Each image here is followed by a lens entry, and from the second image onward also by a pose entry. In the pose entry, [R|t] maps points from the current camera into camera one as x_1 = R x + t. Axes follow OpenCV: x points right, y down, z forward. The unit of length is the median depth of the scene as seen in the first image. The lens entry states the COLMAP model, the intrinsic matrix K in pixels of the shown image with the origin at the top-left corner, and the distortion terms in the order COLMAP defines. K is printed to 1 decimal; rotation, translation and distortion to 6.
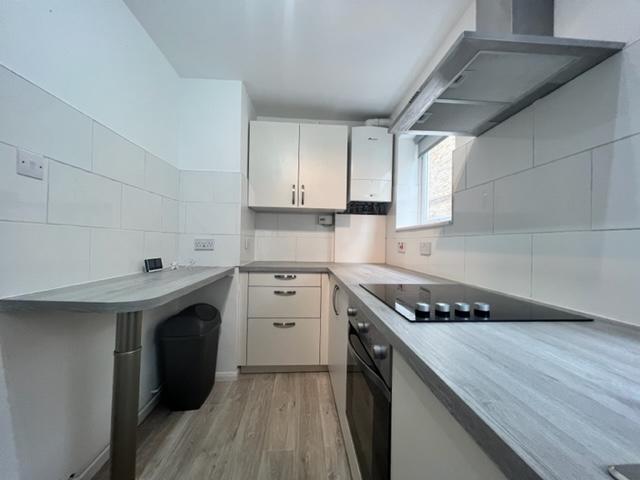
lens RADIAL K [[255.8, 0, 318.7], [0, 255.8, 239.8], [0, 0, 1]] dist [0.002099, 0.000247]
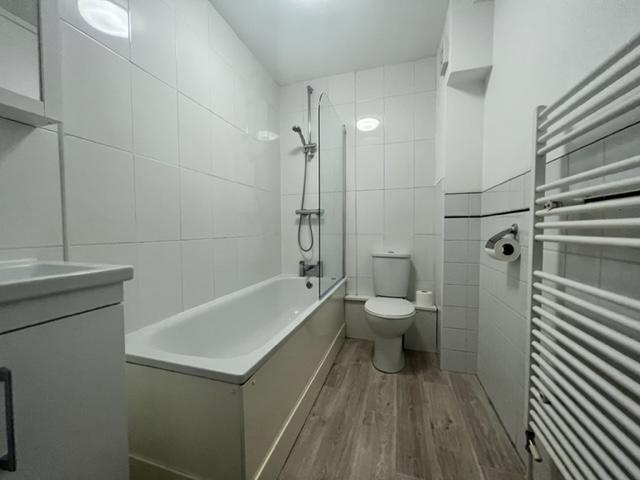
lens RADIAL K [[255.8, 0, 319.9], [0, 255.8, 238.9], [0, 0, 1]] dist [0.002099, 0.000247]
pose [[-0.932508, -0.033740, 0.359570, -0.031541], [-0.021632, 0.999057, 0.037646, 0.066409], [-0.360501, 0.027327, -0.932359, 1.405521]]
